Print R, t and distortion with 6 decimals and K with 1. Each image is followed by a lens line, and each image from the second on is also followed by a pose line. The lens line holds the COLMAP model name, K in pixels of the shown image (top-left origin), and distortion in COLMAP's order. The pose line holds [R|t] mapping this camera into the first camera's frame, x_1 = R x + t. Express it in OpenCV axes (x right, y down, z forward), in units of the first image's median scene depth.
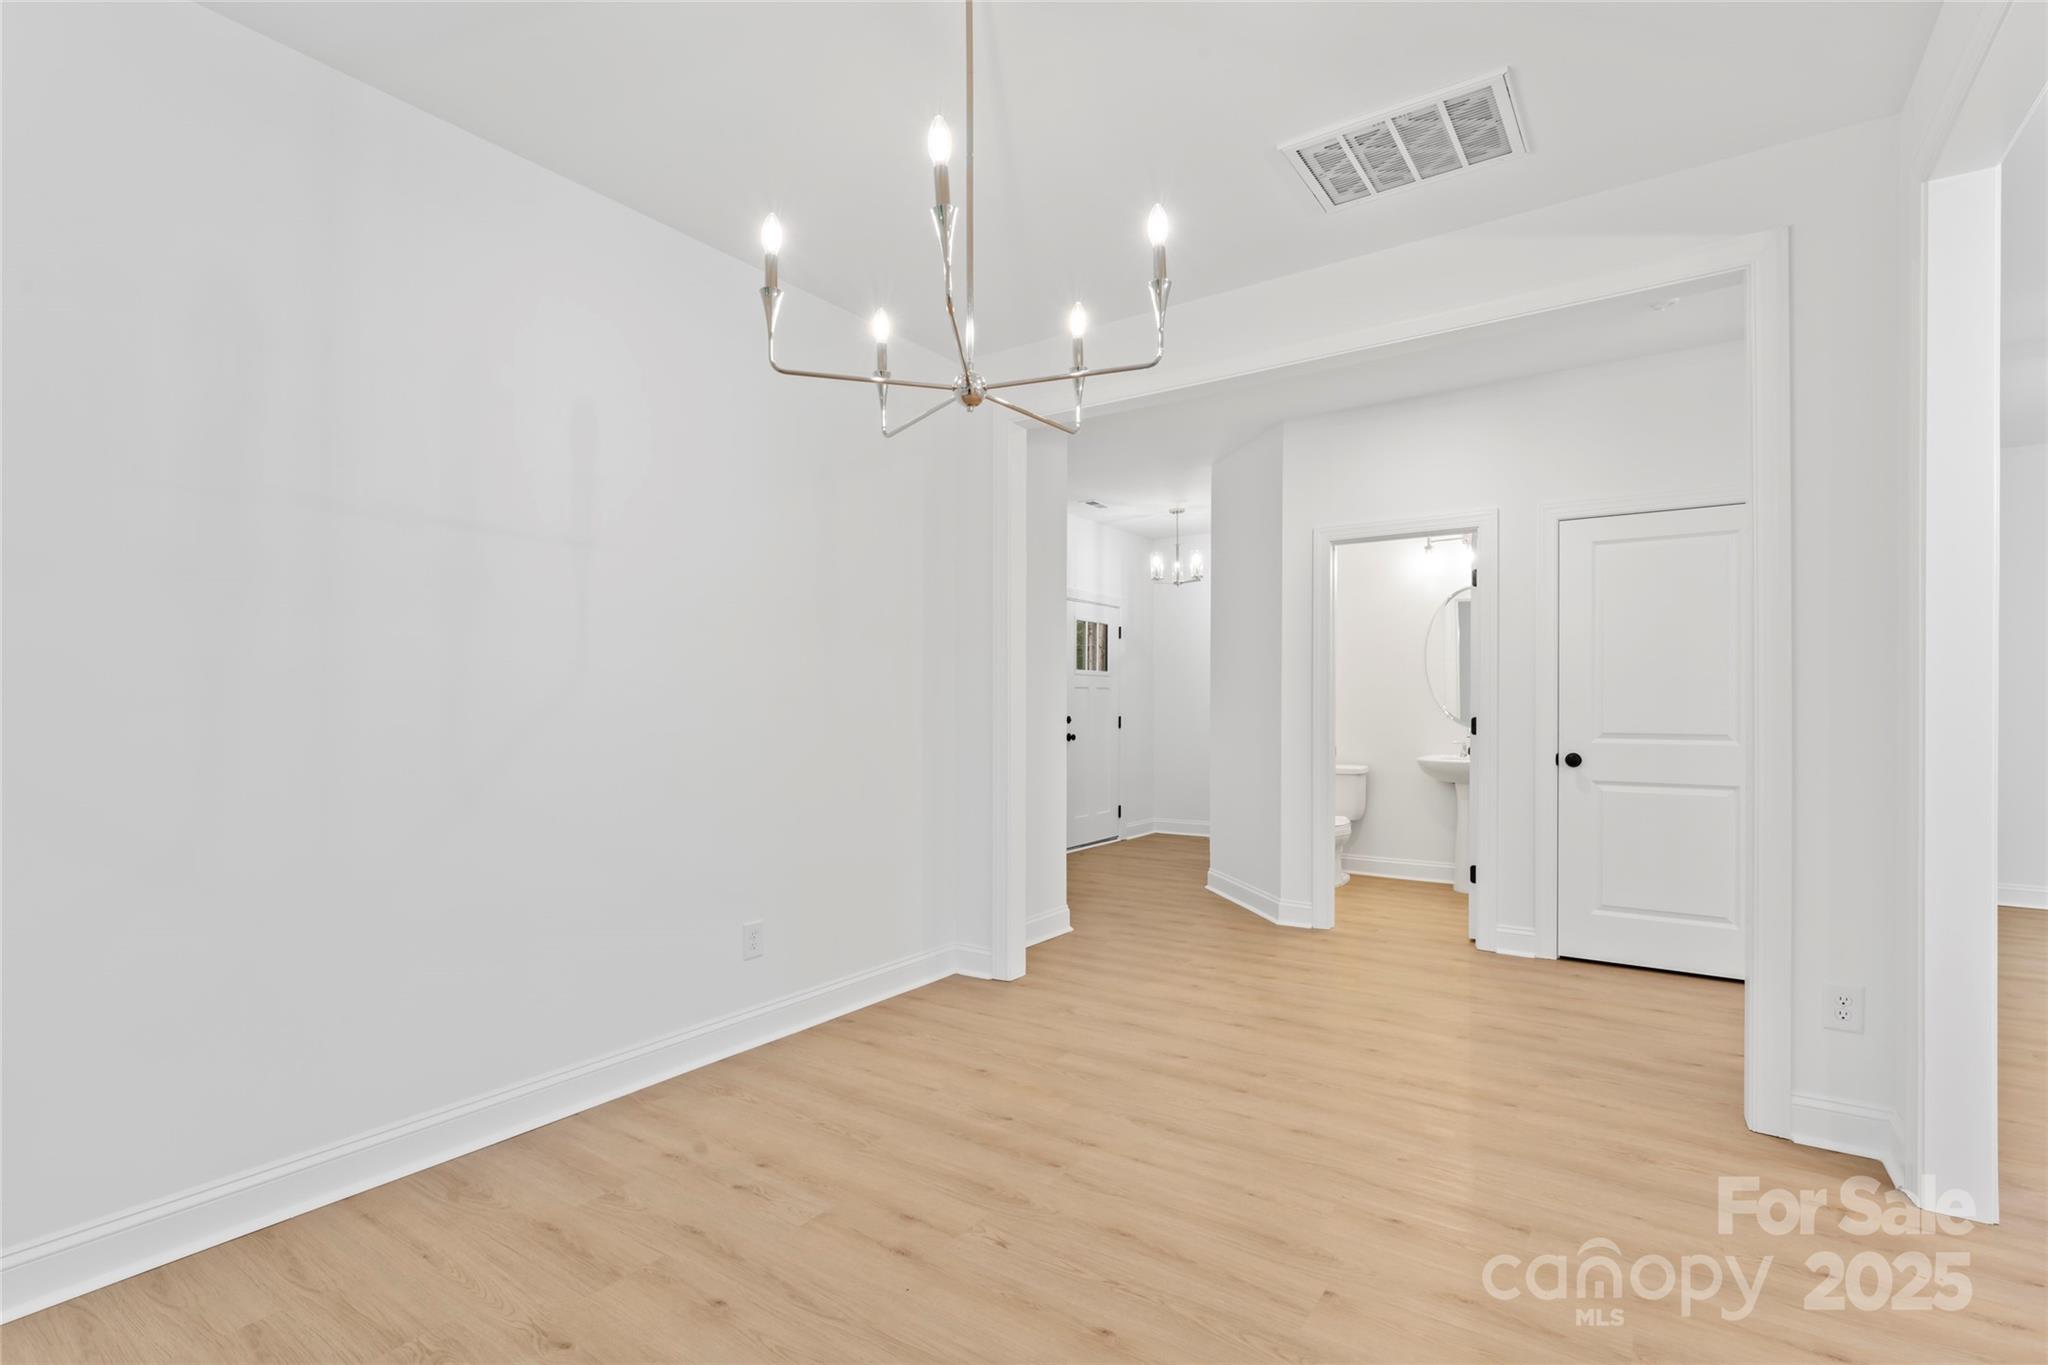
lens RADIAL K [[949.0, 0, 1028.4], [0, 949.0, 701.1], [0, 0, 1]] dist [-0.004269, -0.001411]
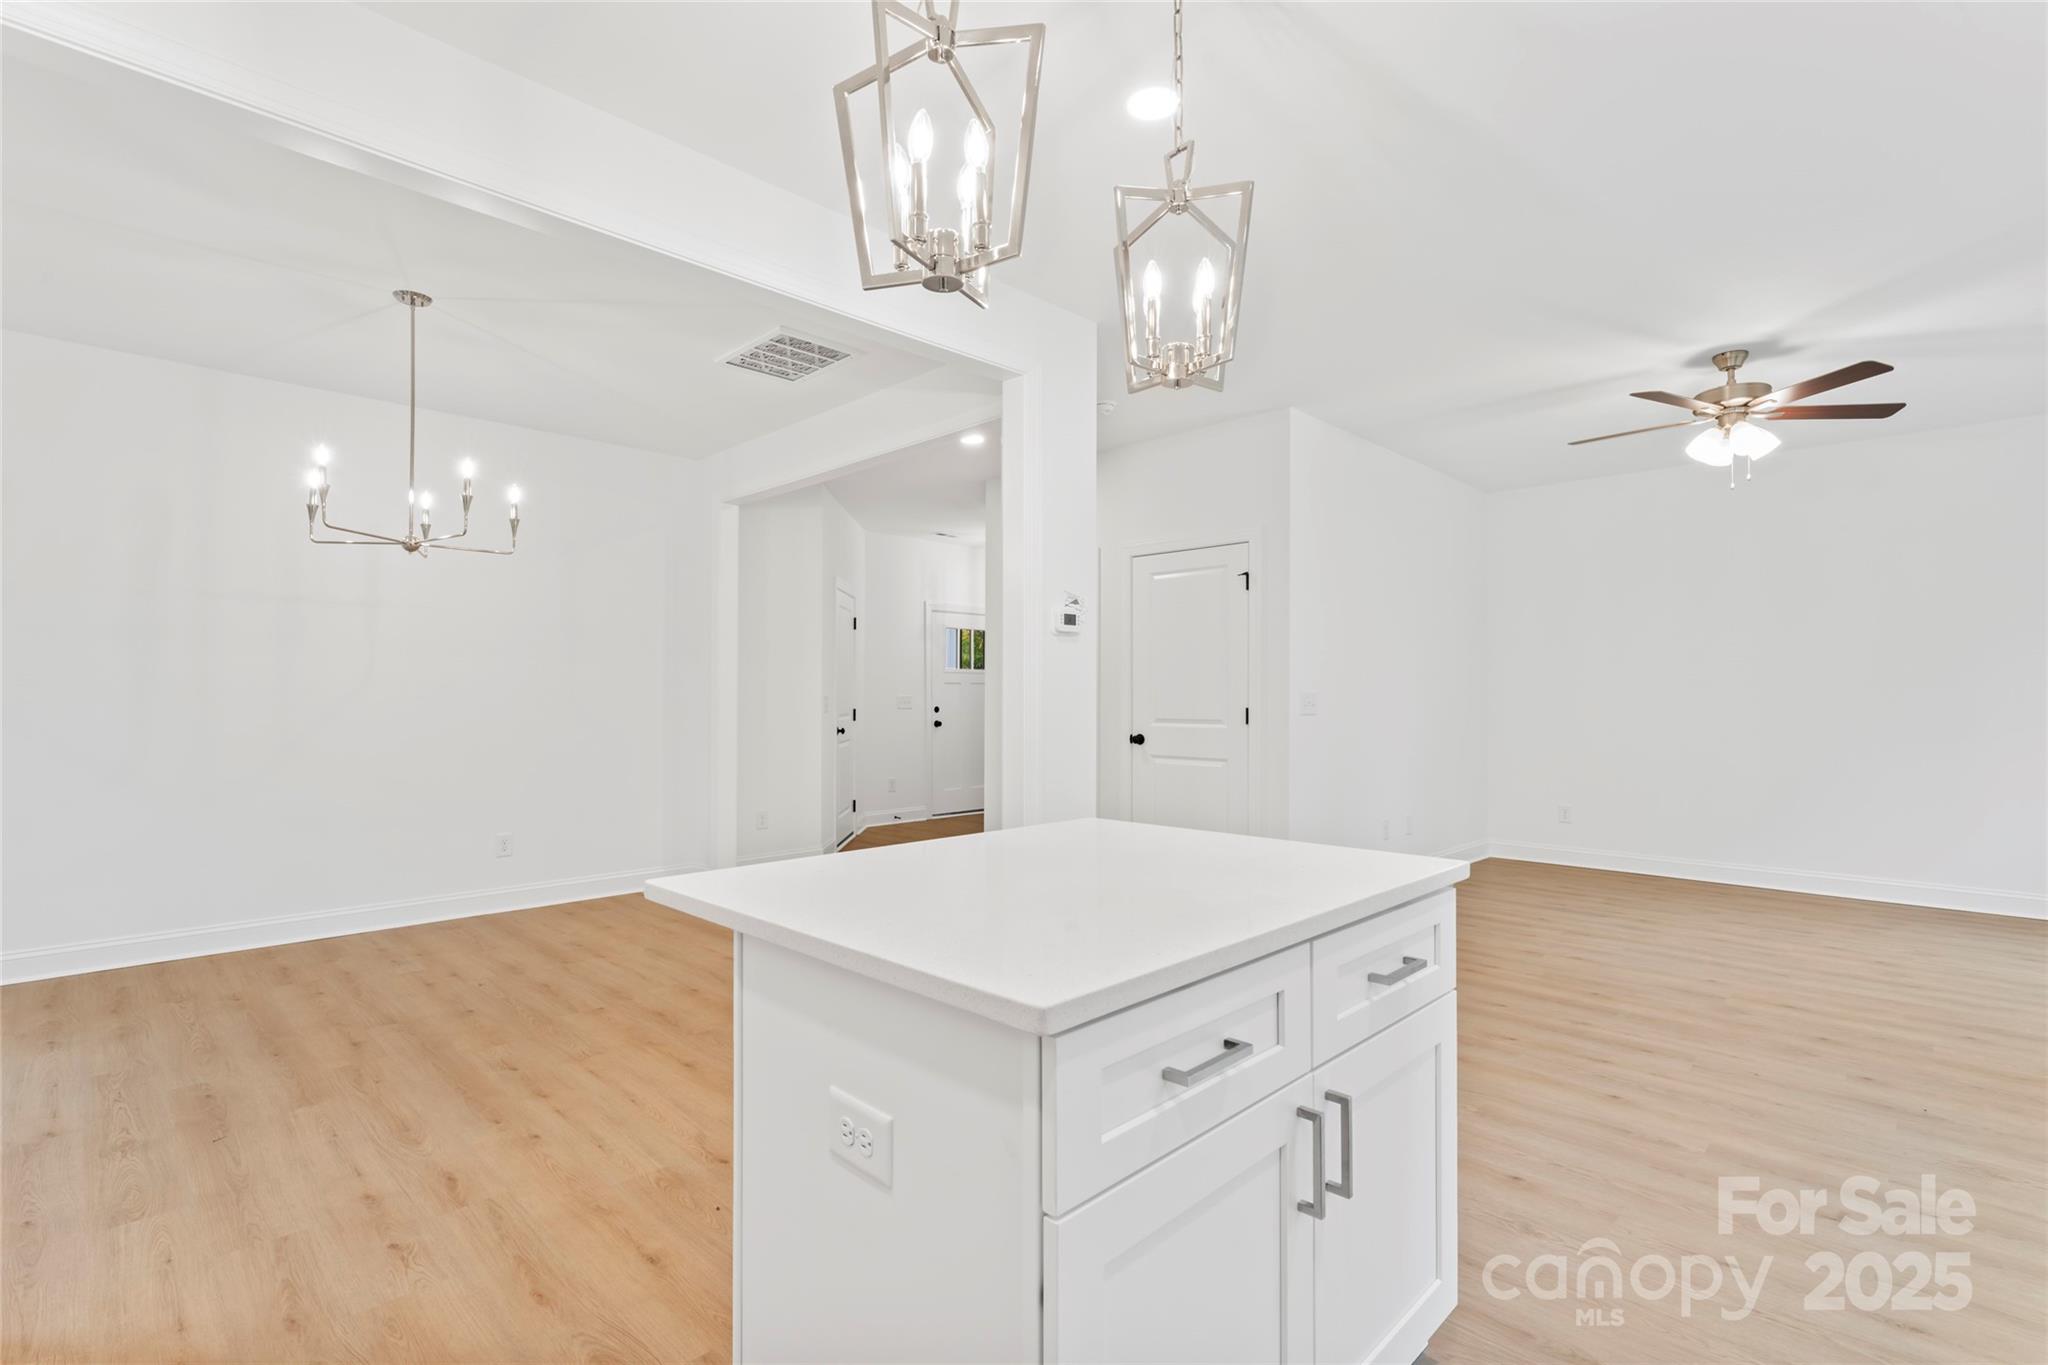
lens RADIAL K [[942.7, 0, 1024.1], [0, 942.7, 673.0], [0, 0, 1]] dist [-0.001113, -0.000035]
pose [[0.985047, -0.004053, -0.172240, 0.750243], [0.000075, 0.999733, -0.023098, 0.000929], [0.172288, 0.022740, 0.984784, -0.364875]]
